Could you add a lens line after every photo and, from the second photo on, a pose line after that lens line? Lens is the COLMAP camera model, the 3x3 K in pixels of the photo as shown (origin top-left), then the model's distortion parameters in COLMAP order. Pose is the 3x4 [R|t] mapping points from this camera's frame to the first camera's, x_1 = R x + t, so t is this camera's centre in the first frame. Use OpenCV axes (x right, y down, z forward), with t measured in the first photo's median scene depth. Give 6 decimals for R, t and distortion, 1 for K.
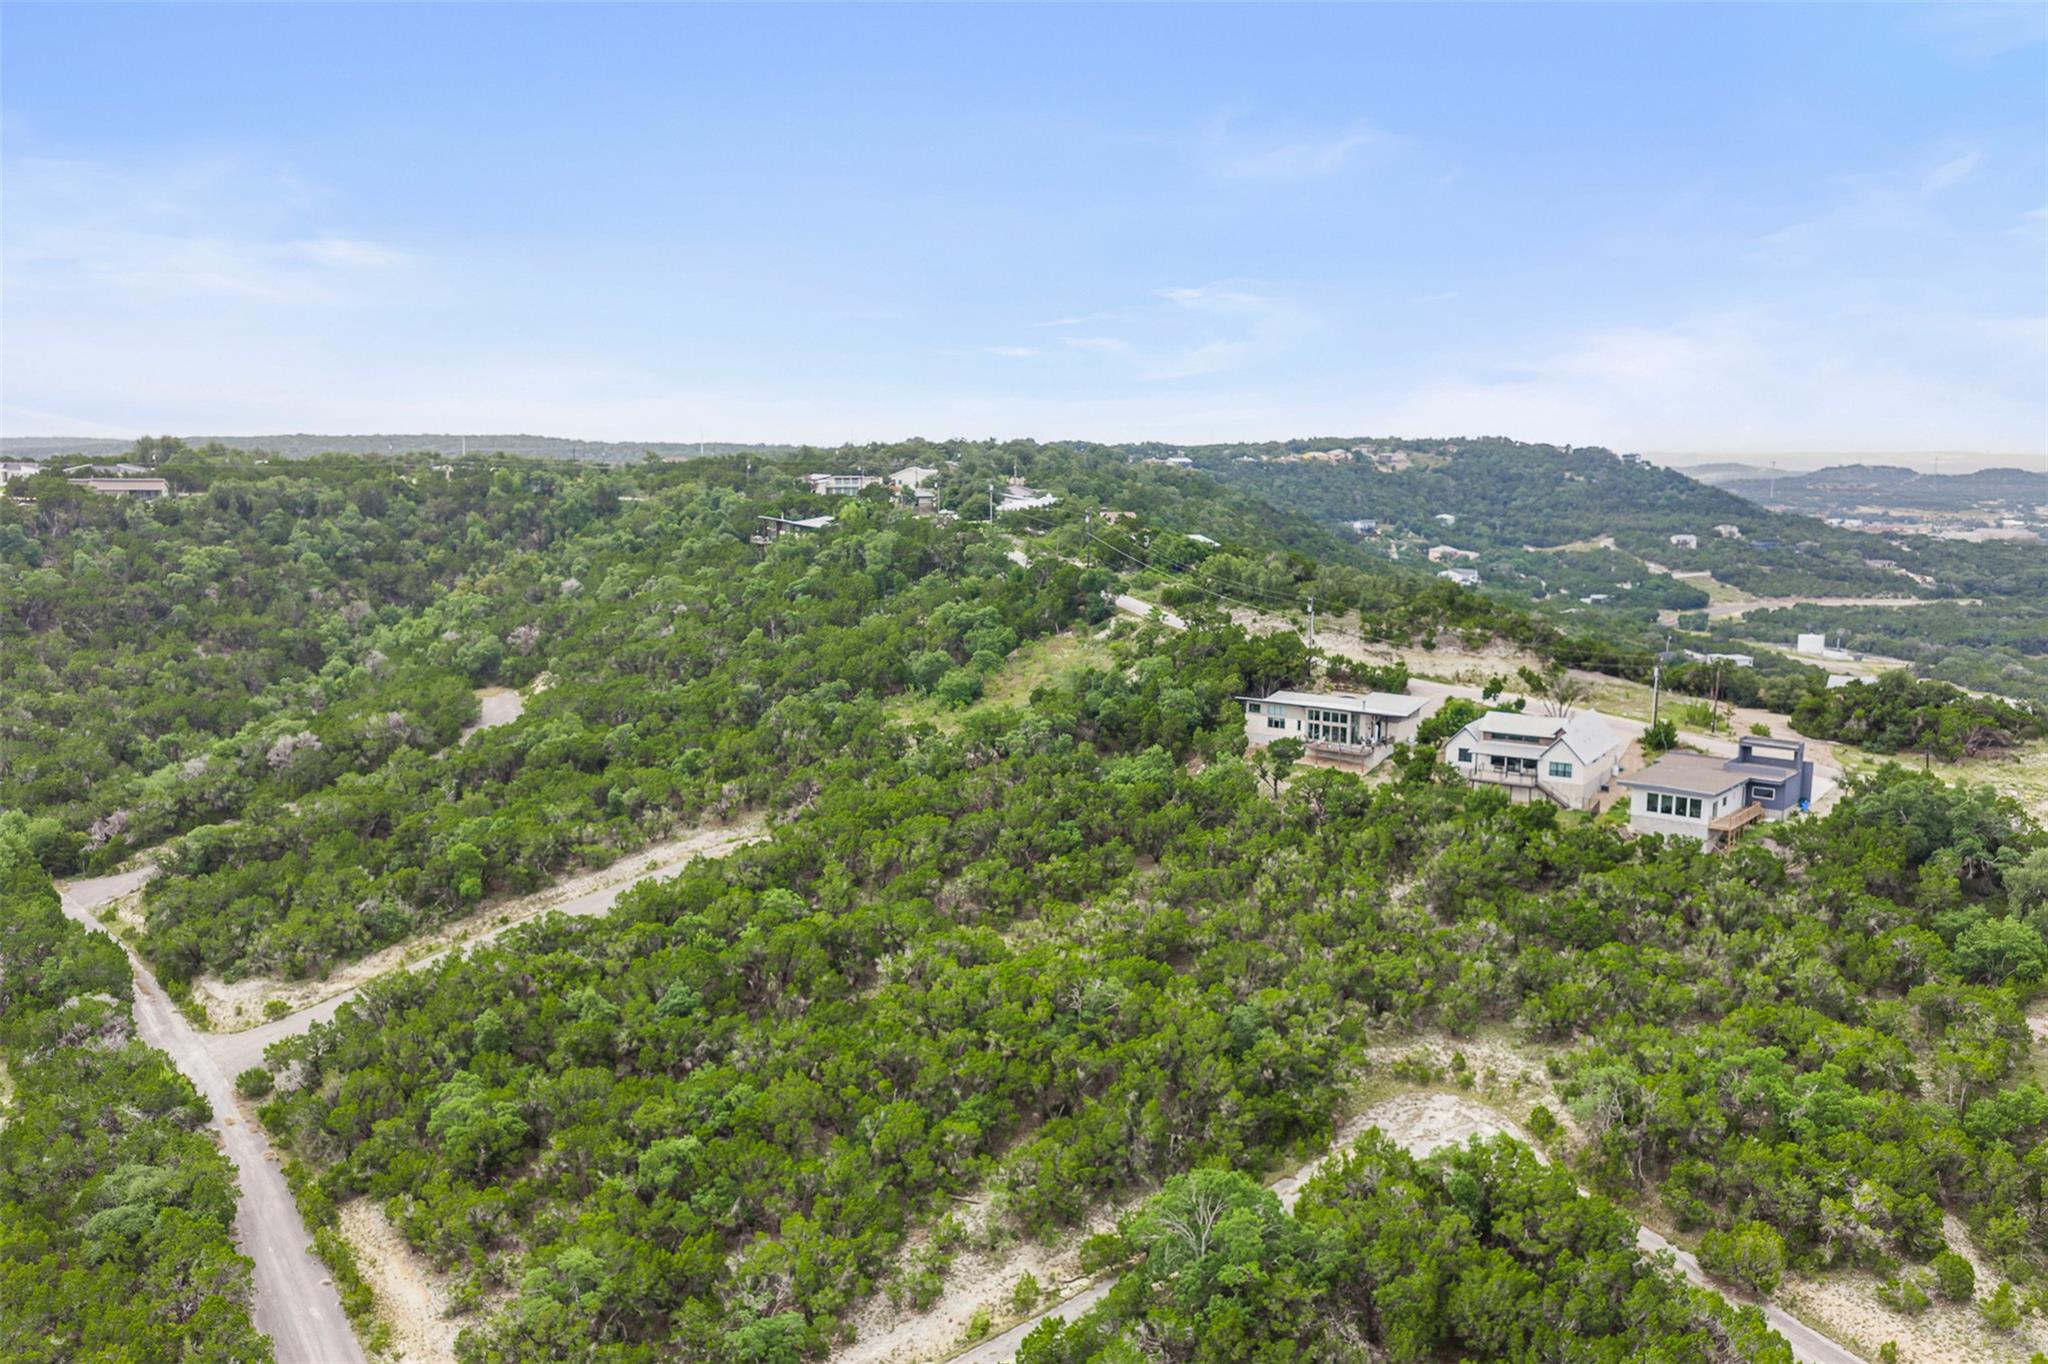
lens RADIAL K [[1696.4, 0, 1025.8], [0, 1696.4, 683.1], [0, 0, 1]] dist [-0.005253, -0.006276]
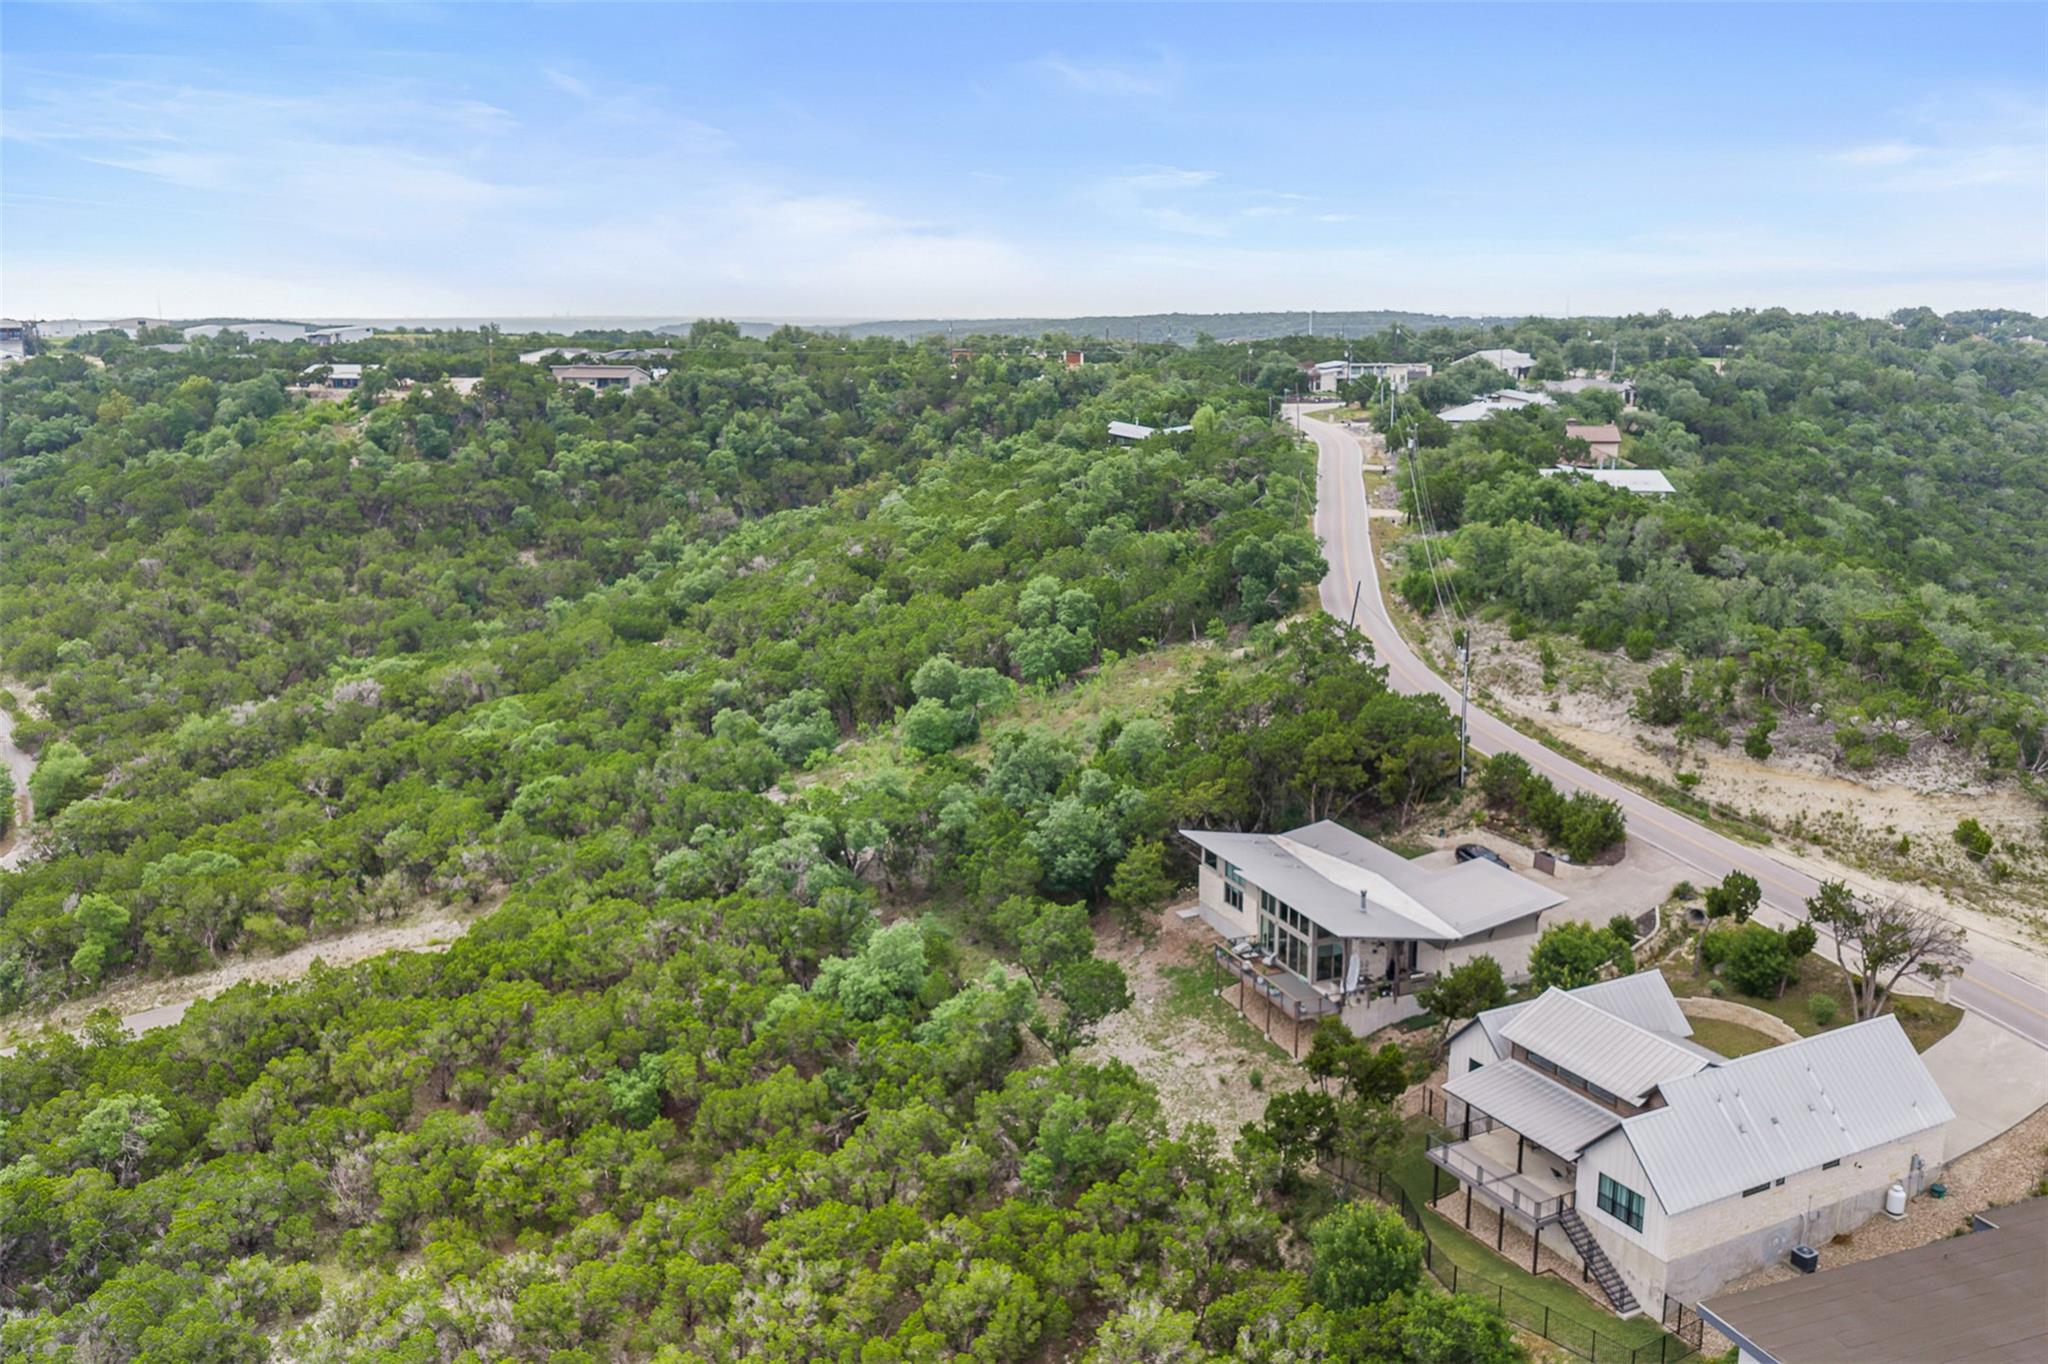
lens RADIAL K [[1696.4, 0, 1022.5], [0, 1696.4, 680.3], [0, 0, 1]] dist [-0.005253, -0.006276]
pose [[0.855156, 0.098382, -0.508949, 0.301631], [-0.062944, 0.994267, 0.086436, -0.069140], [0.514535, -0.041882, 0.856446, 0.487691]]
